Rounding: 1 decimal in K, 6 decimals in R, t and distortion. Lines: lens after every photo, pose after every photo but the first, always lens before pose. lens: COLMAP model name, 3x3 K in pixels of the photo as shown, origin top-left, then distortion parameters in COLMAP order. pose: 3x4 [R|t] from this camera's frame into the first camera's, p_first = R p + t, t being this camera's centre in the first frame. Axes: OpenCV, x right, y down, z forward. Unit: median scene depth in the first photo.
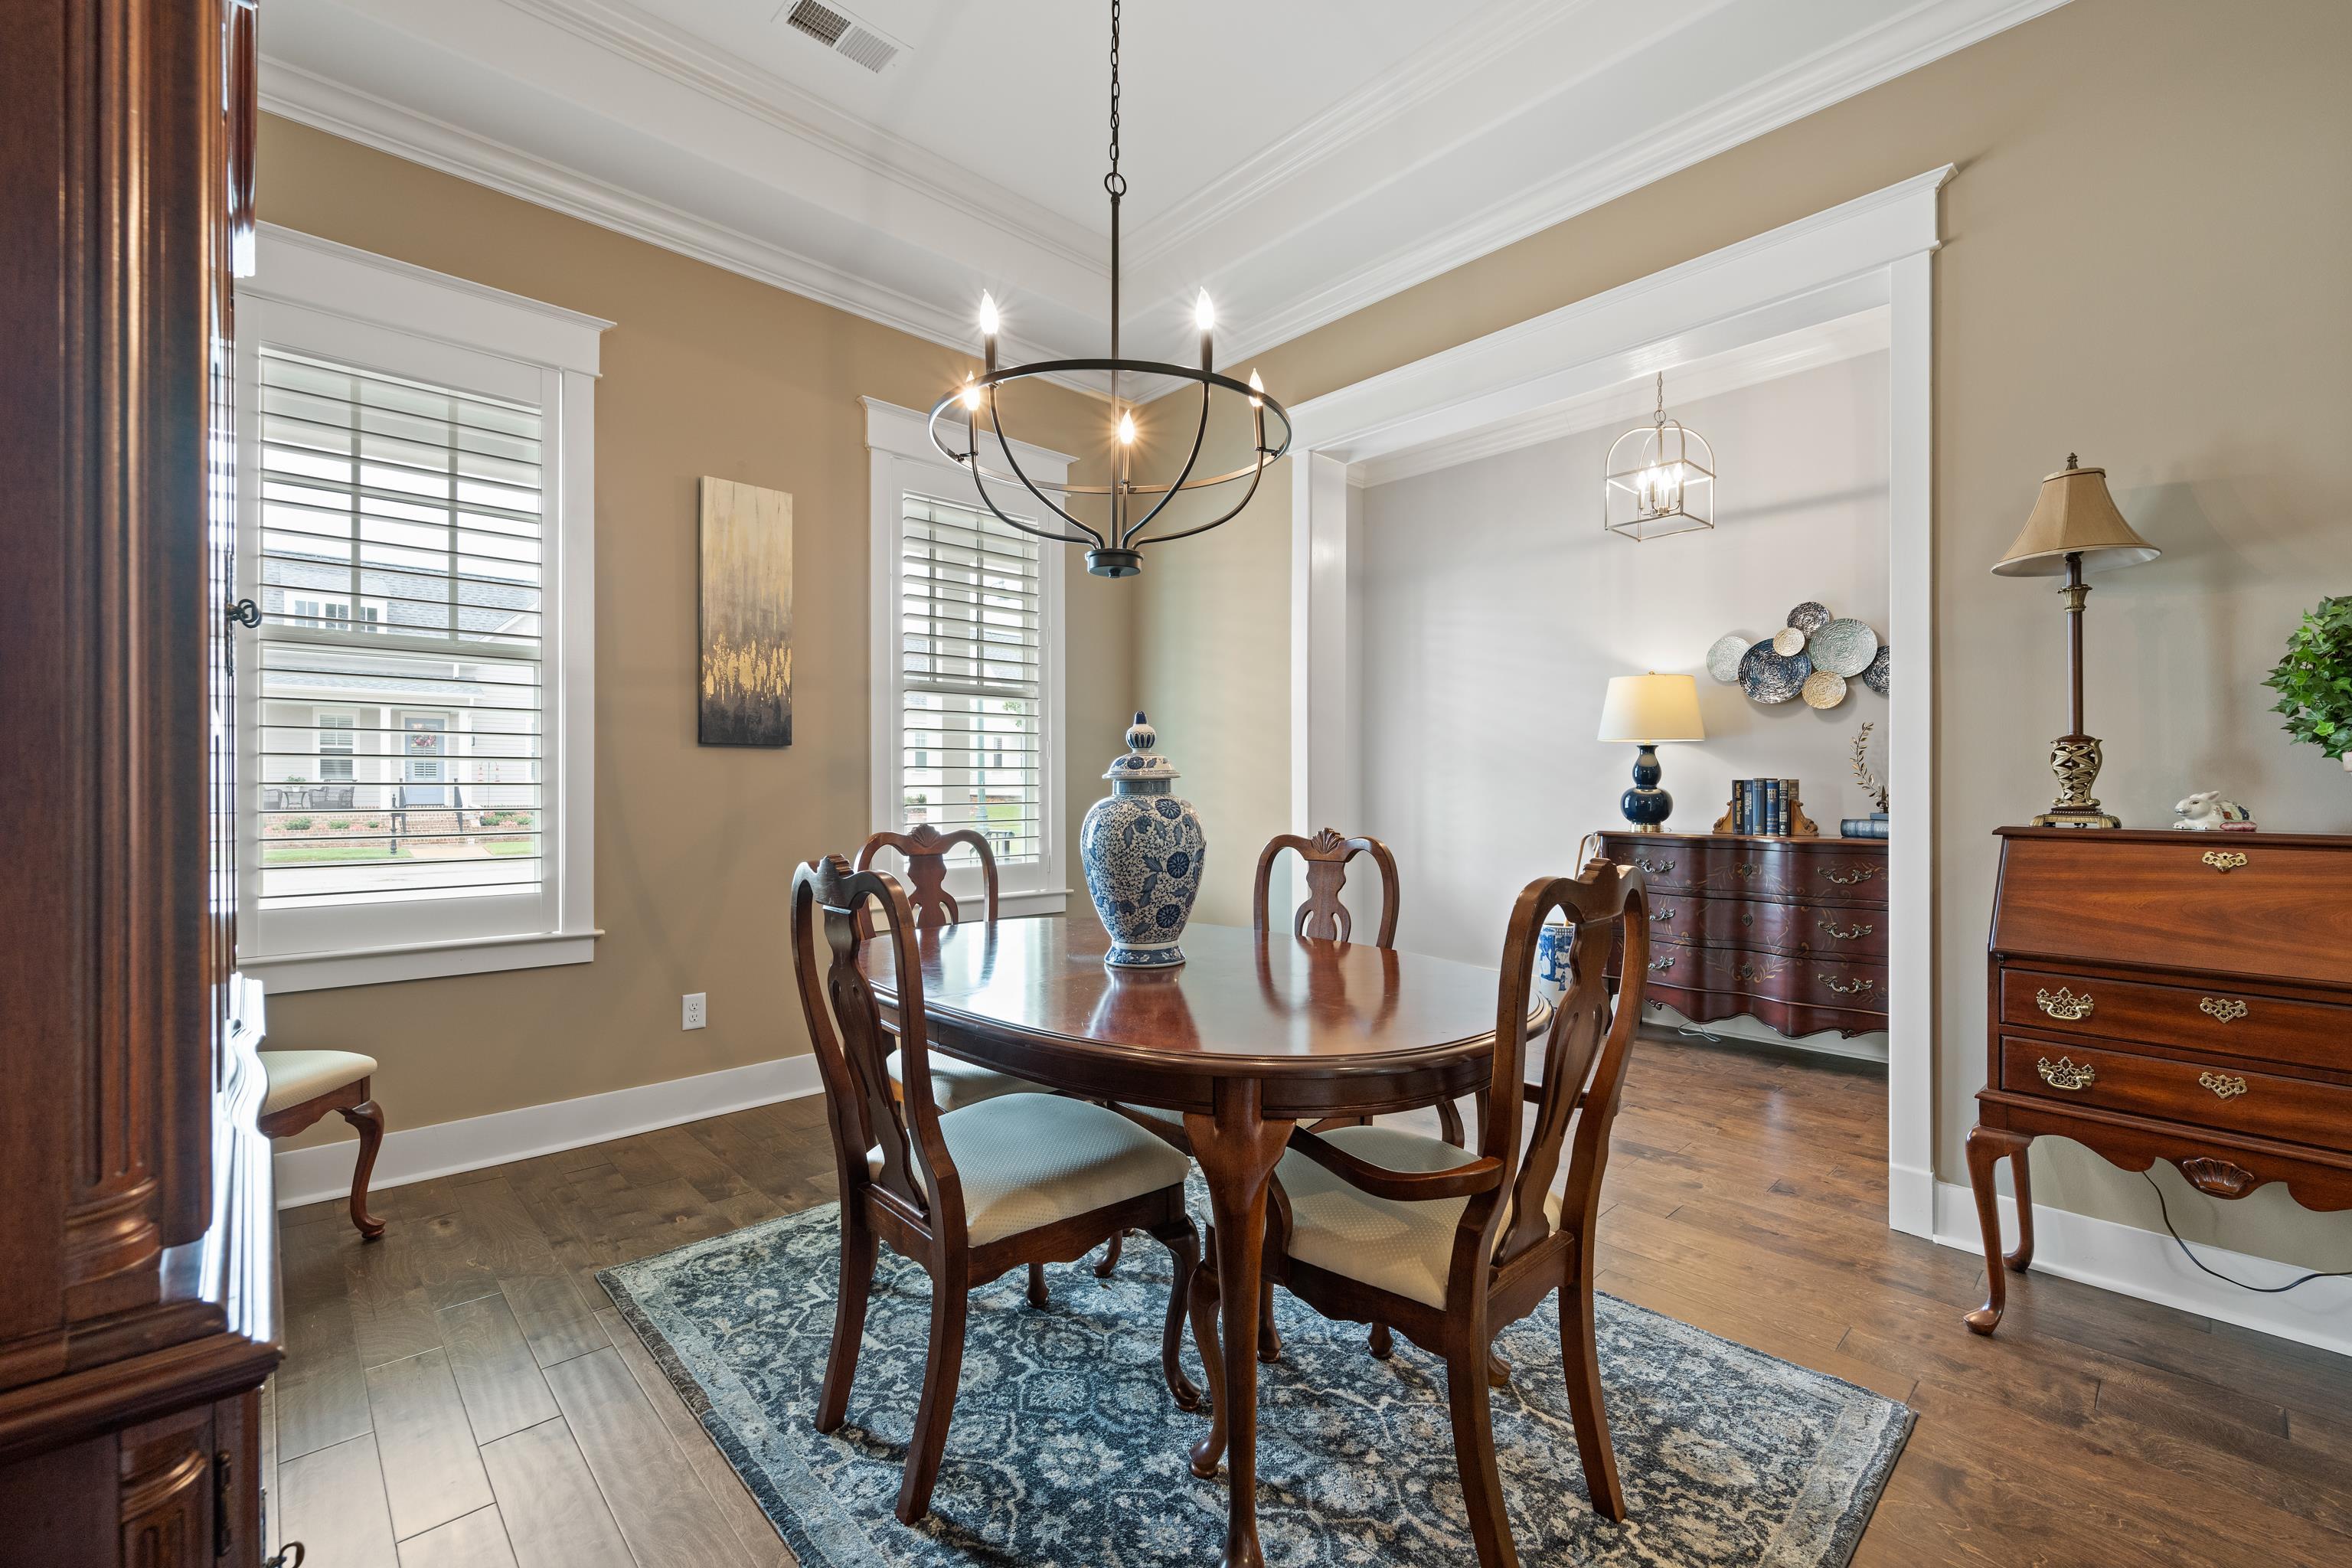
lens RADIAL K [[956.2, 0, 1137.1], [0, 956.2, 784.9], [0, 0, 1]] dist [-0.025514, 0.000074]
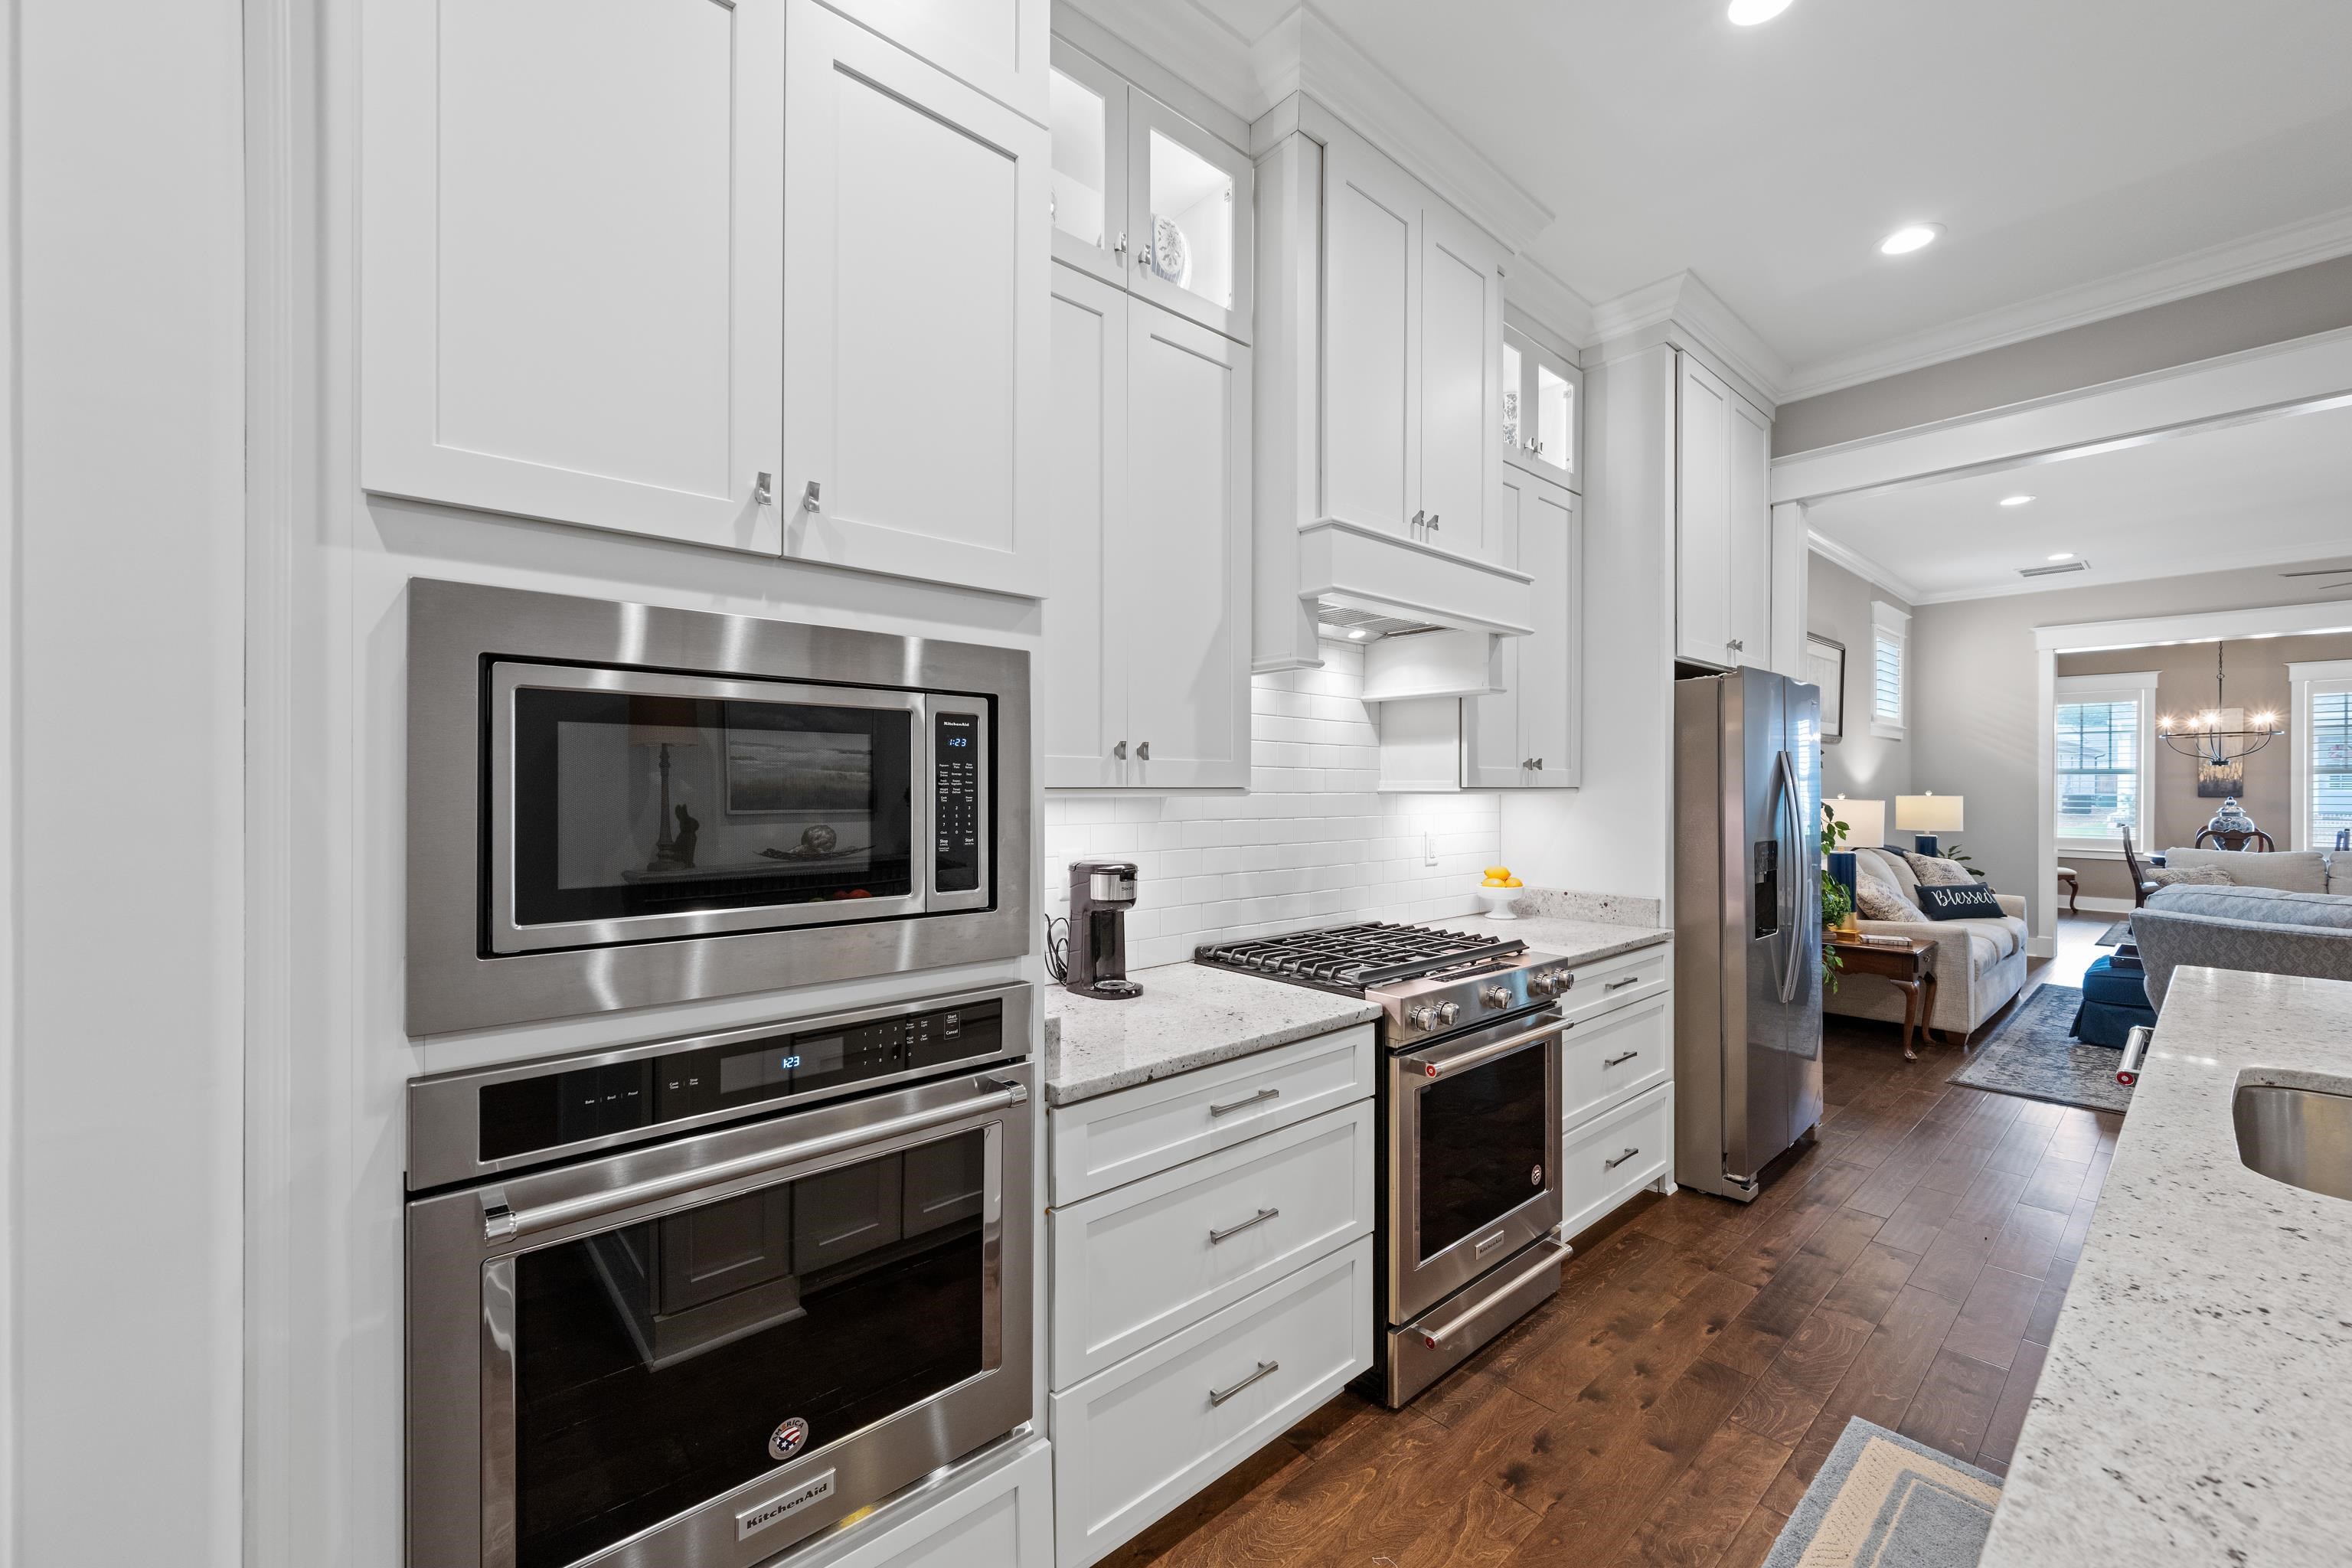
lens RADIAL K [[923.7, 0, 1188.2], [0, 923.7, 790.2], [0, 0, 1]] dist [0.001765, 0.000019]
pose [[-0.034192, 0.001243, -0.999415, 2.579677], [-0.003705, 0.999992, 0.001370, -0.054869], [0.999408, 0.003750, -0.034187, -2.121093]]
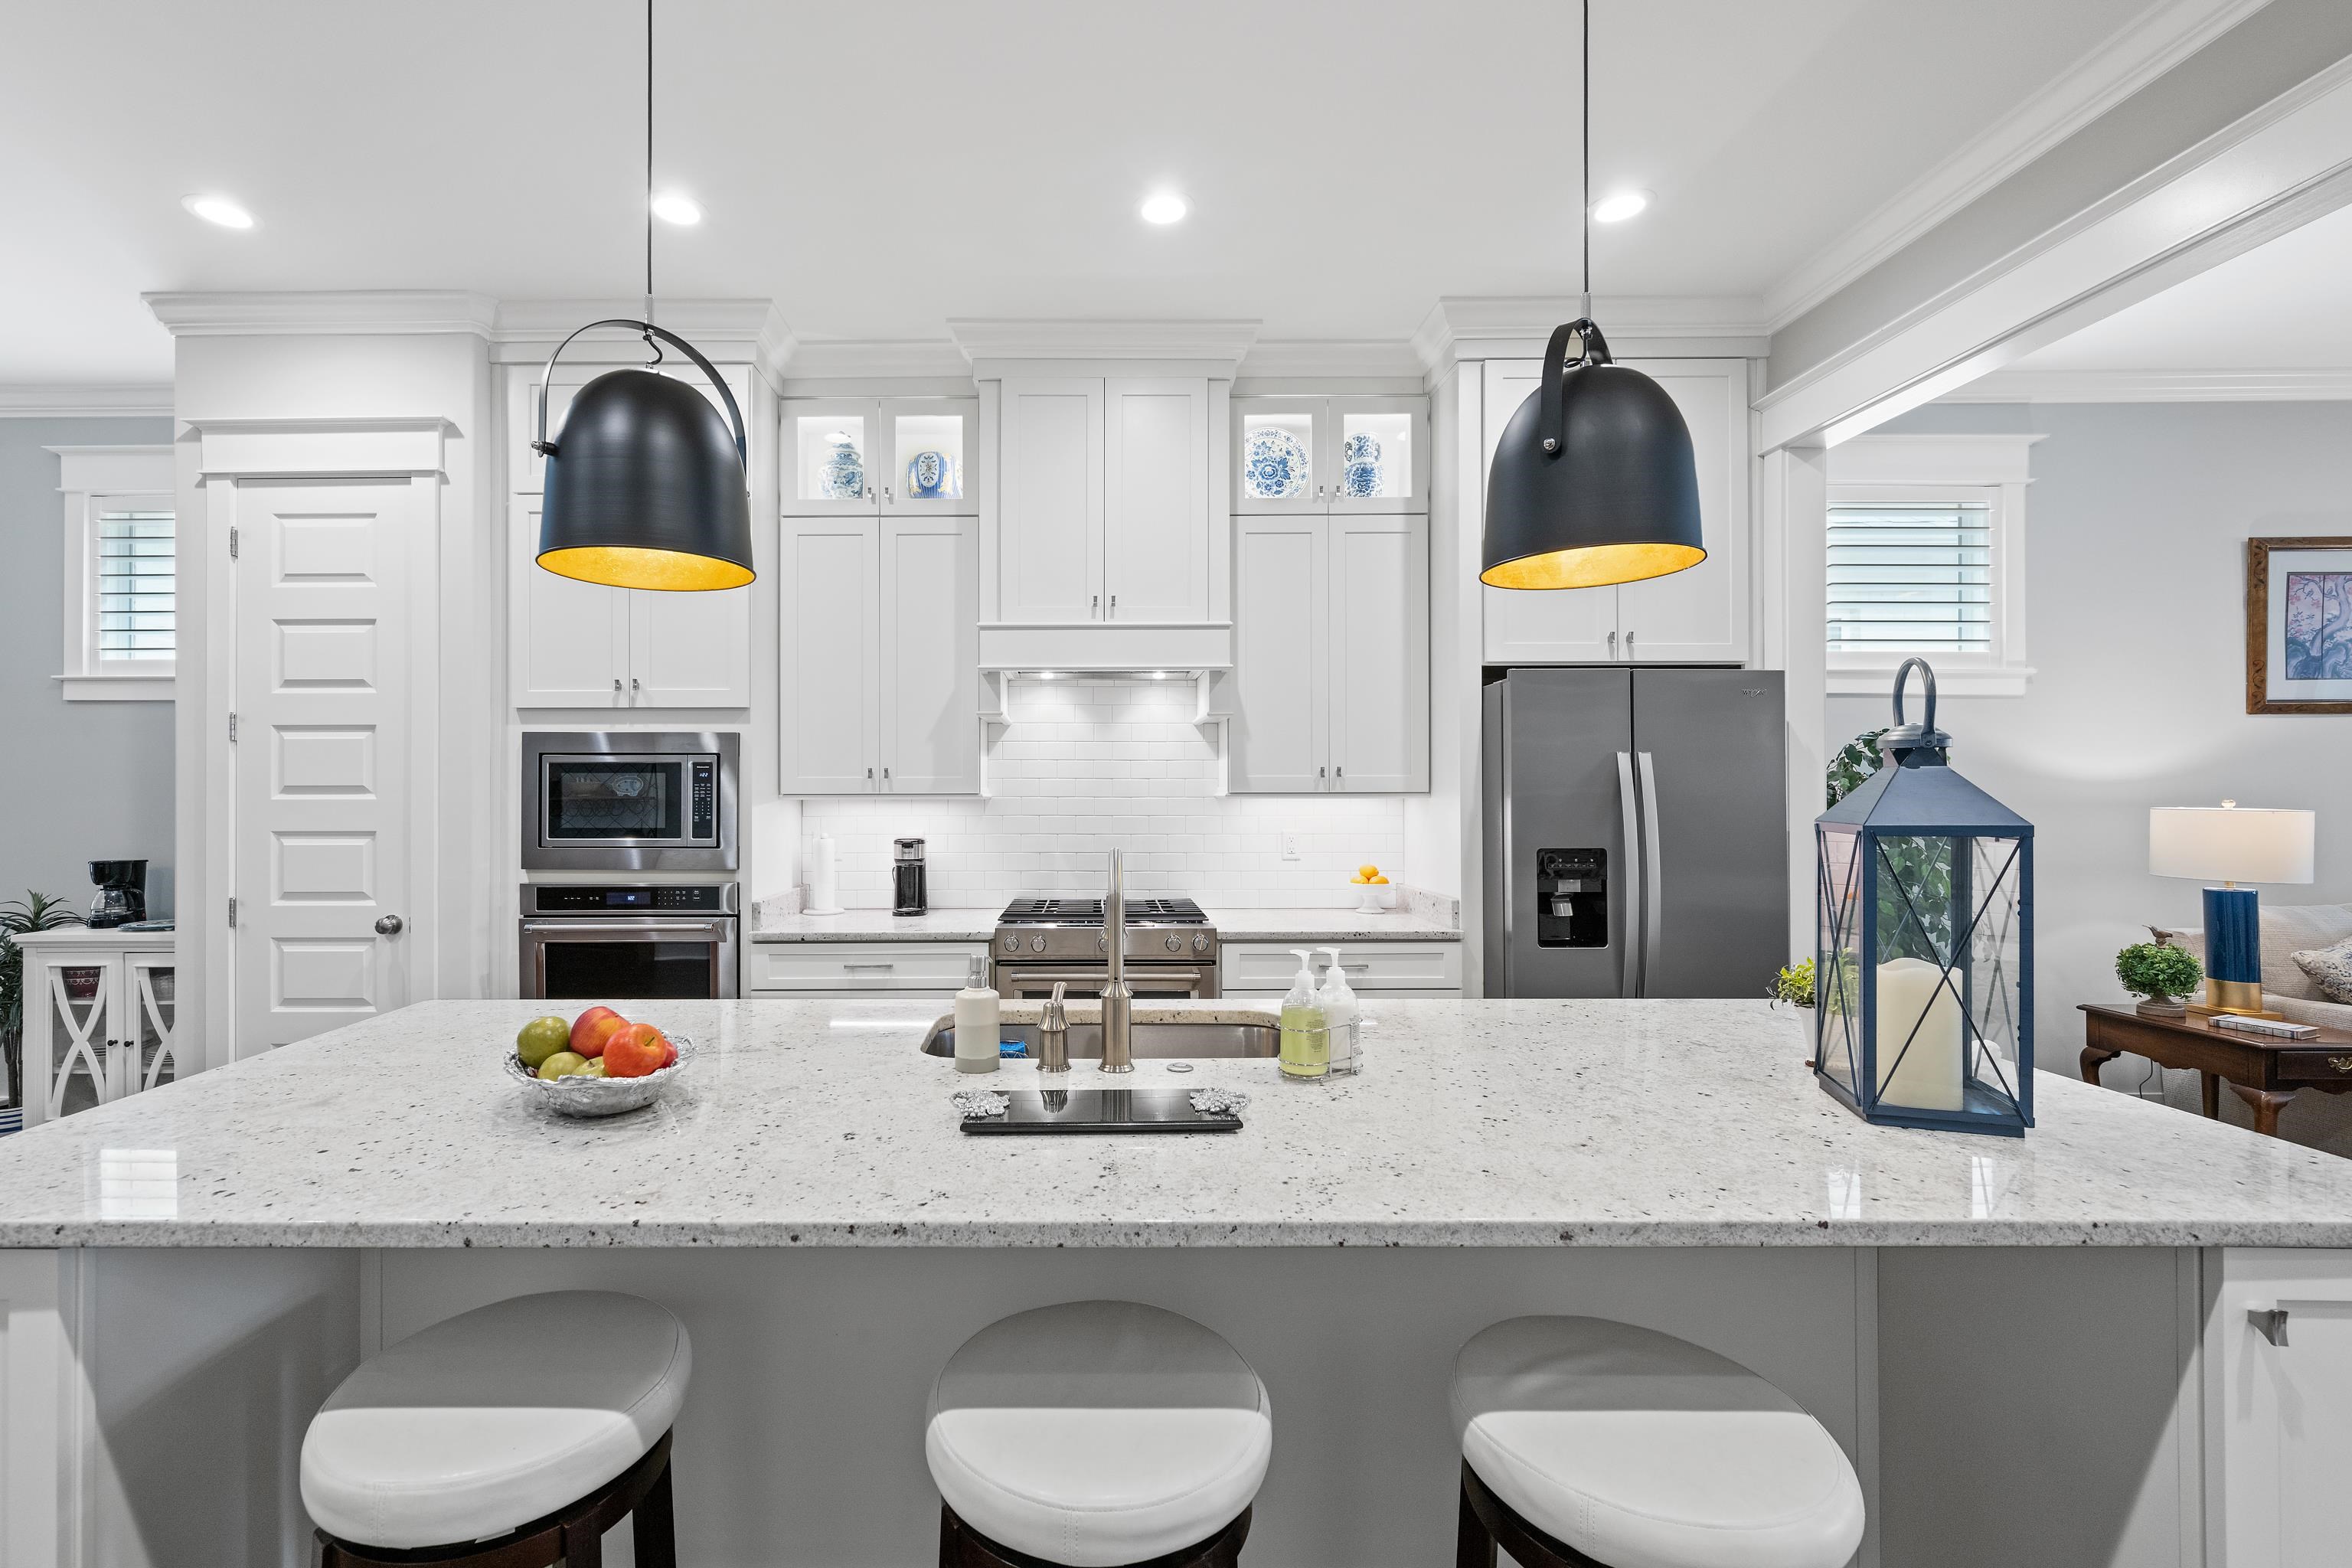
lens RADIAL K [[986.0, 0, 1092.4], [0, 986.0, 792.0], [0, 0, 1]] dist [-0.000326, 0.000288]
pose [[-0.691245, -0.002388, -0.722616, 2.631818], [-0.000561, 0.999996, -0.002768, -0.054668], [0.722620, -0.001508, -0.691244, -1.245765]]
